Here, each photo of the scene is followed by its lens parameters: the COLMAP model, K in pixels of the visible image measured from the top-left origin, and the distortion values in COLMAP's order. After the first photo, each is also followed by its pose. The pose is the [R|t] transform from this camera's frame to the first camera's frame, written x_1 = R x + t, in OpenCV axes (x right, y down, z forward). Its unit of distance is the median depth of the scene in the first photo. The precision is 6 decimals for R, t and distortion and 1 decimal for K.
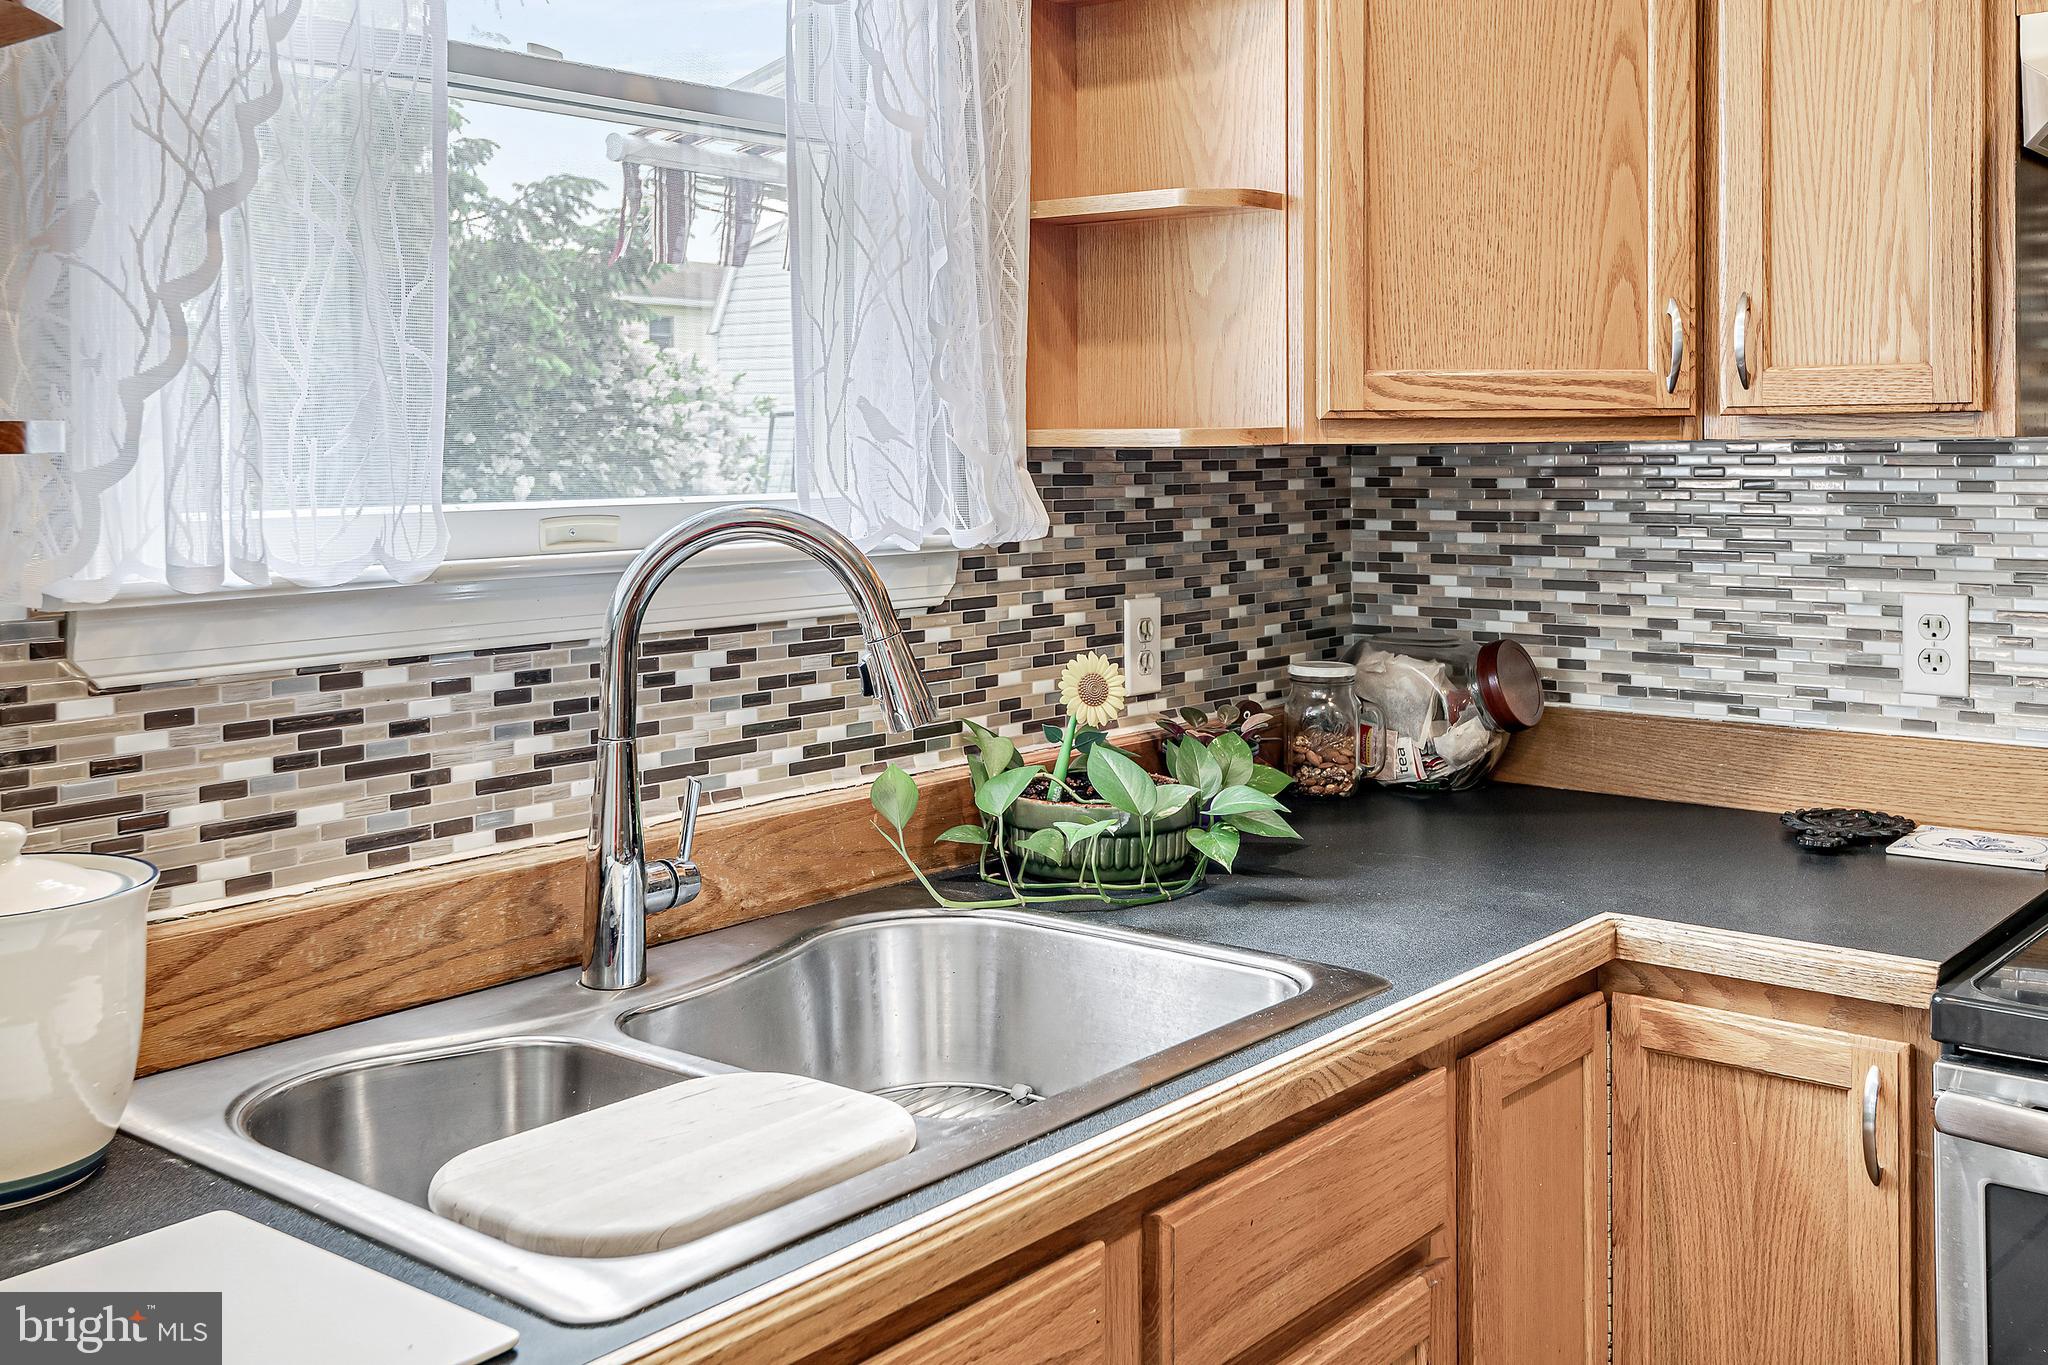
lens RADIAL K [[2012.9, 0, 1010.6], [0, 2012.9, 449.1], [0, 0, 1]] dist [0.016662, 0.000000]
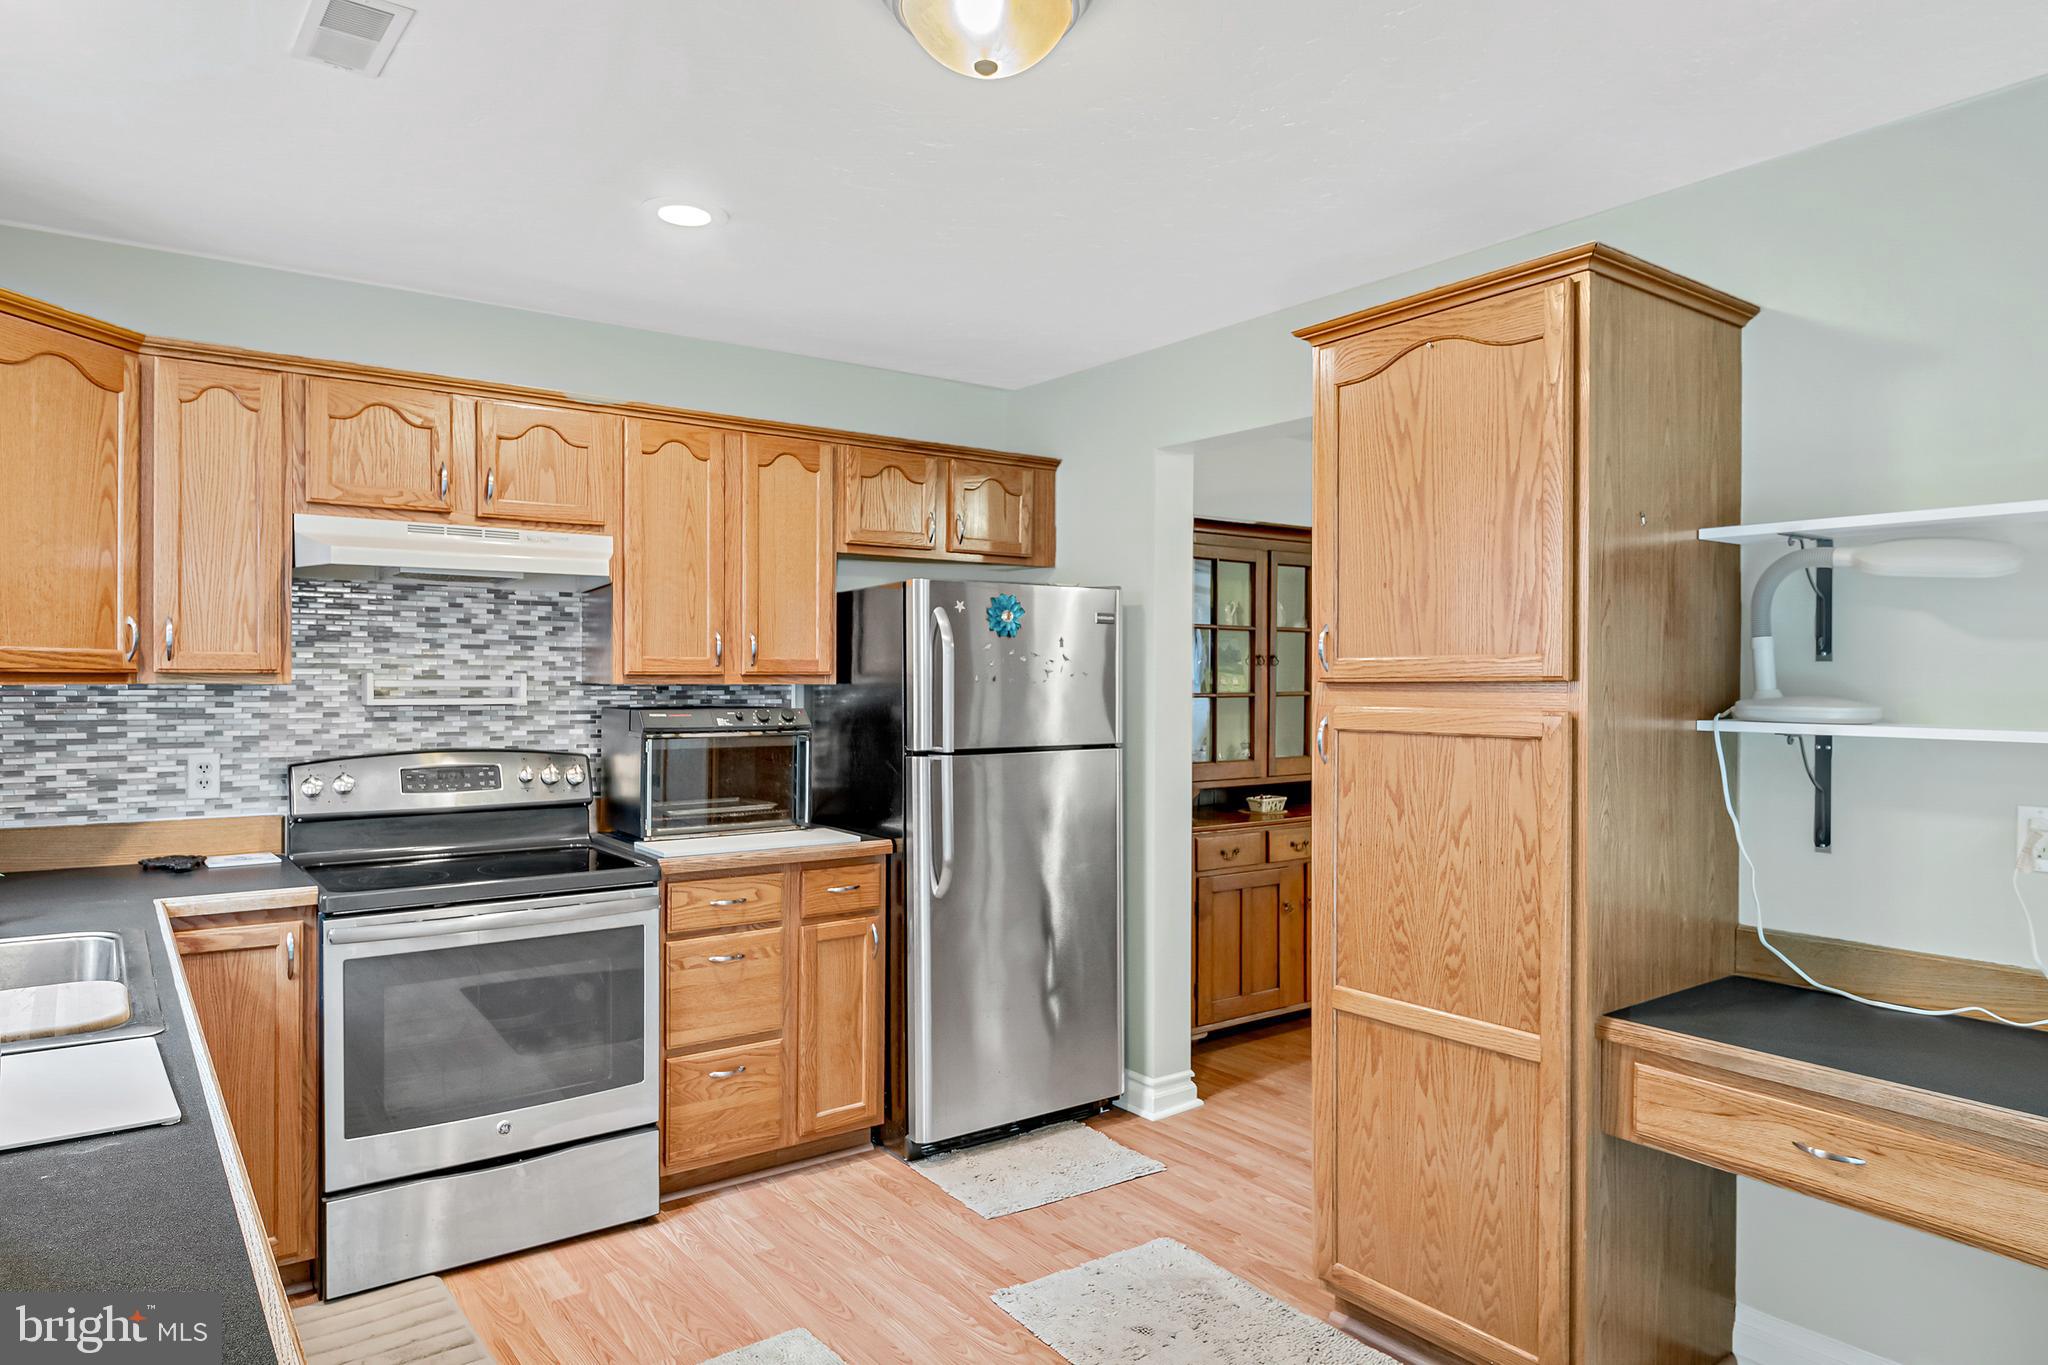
lens RADIAL K [[1227.9, 0, 1032.2], [0, 1227.9, 693.4], [0, 0, 1]] dist [-0.002362, -0.008456]
pose [[0.221773, -0.003408, 0.975092, -0.704381], [-0.005043, 0.999977, 0.004642, -0.005248], [-0.975085, -0.005947, 0.221751, -0.200250]]
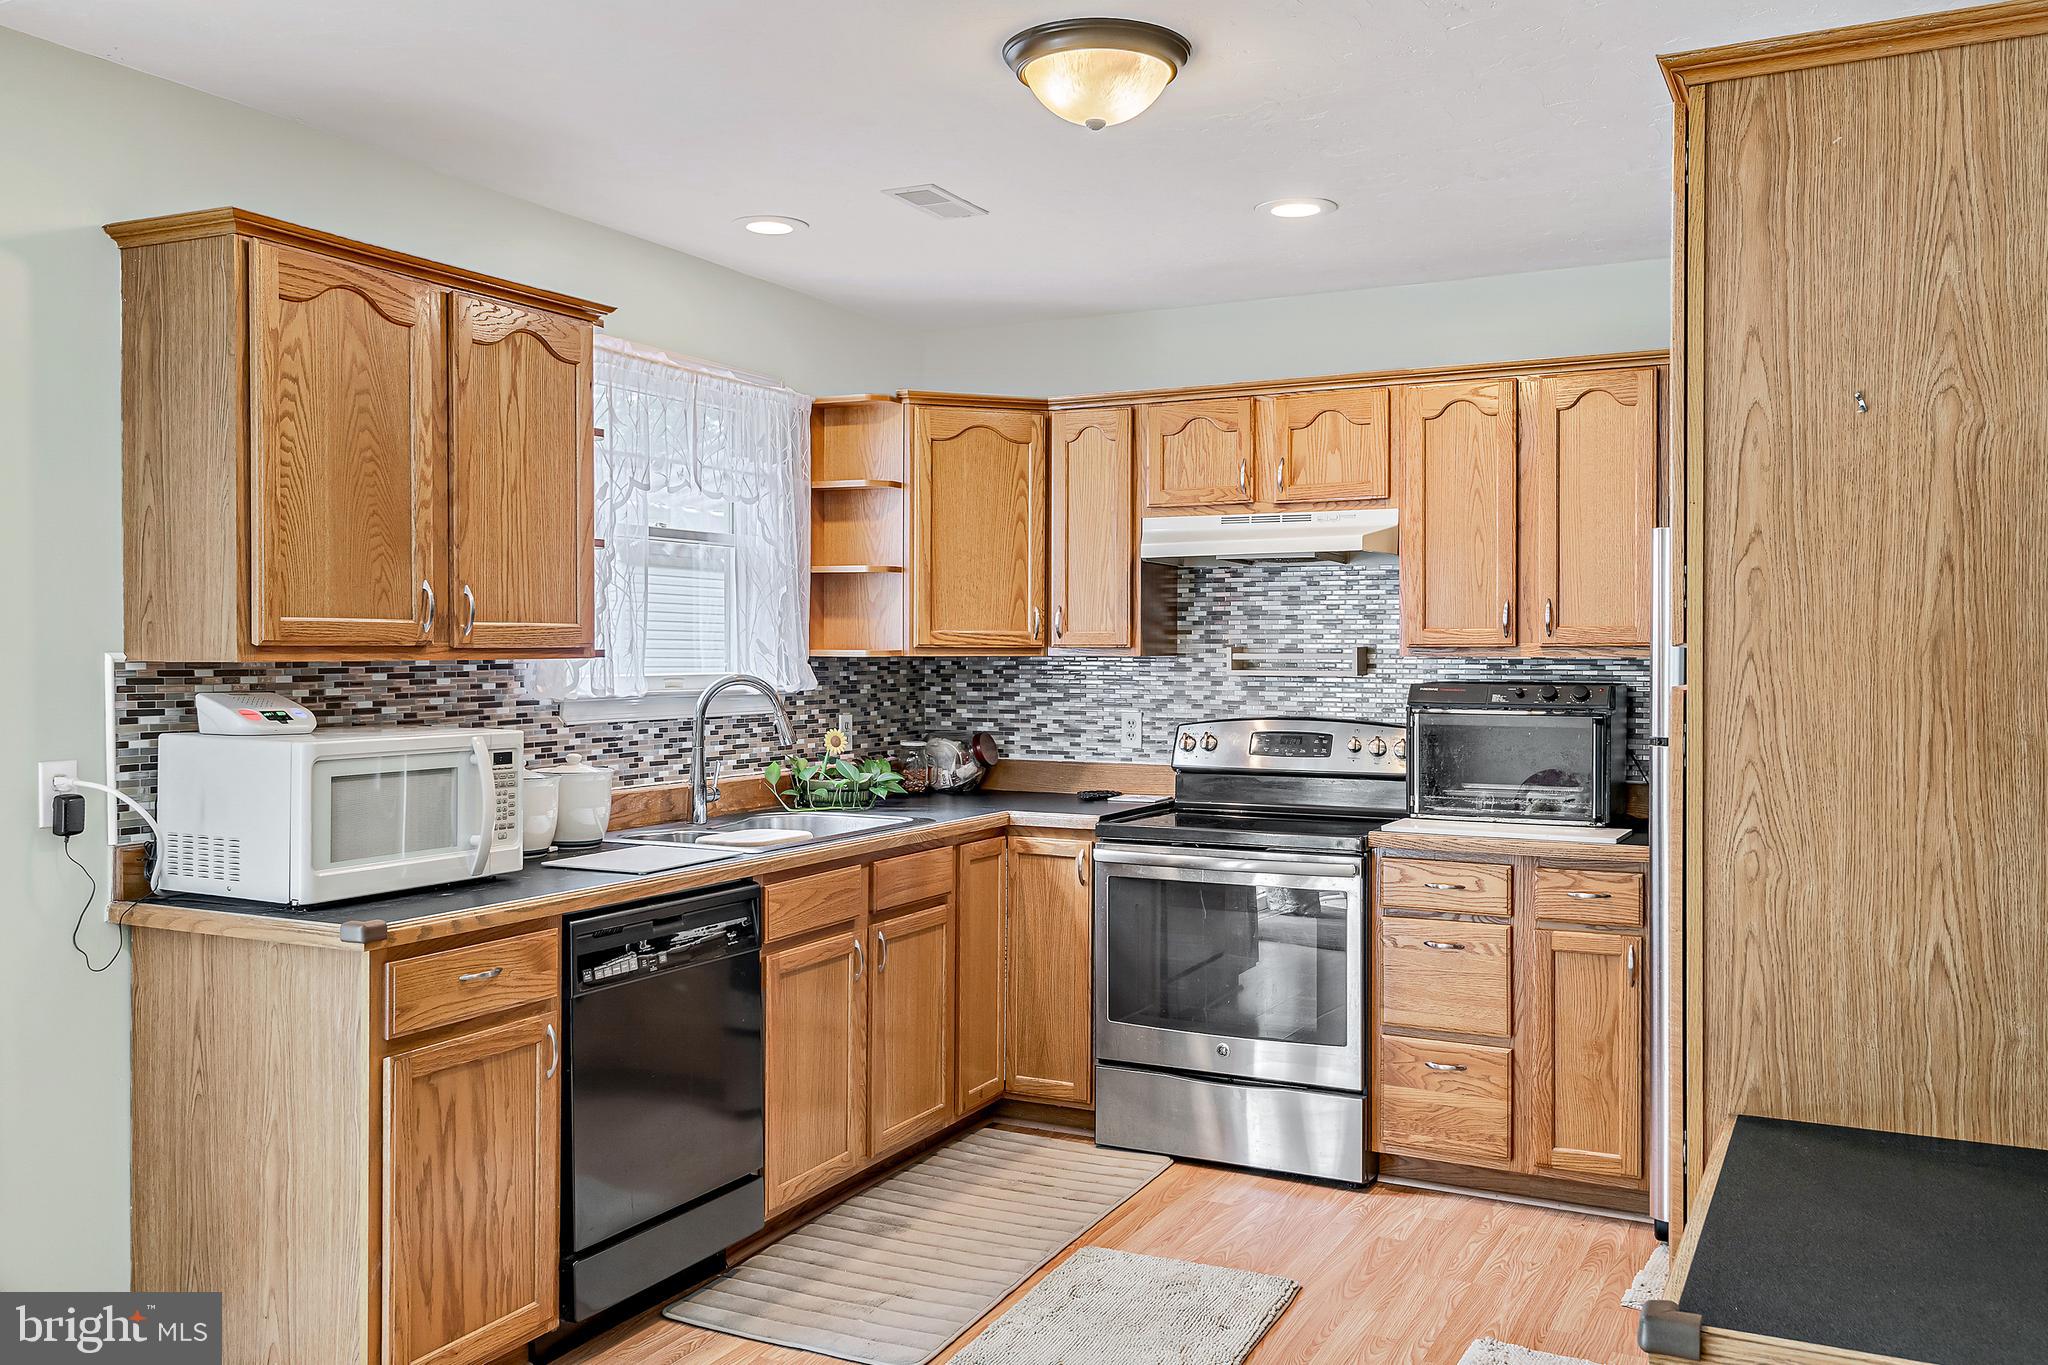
lens RADIAL K [[1698.9, 0, 1035.7], [0, 1698.9, 670.6], [0, 0, 1]] dist [0.011999, -0.006652]
pose [[0.972681, 0.006493, 0.232054, -0.231701], [-0.008640, 0.999929, 0.008236, -0.003542], [-0.231984, -0.010016, 0.972668, -1.344136]]
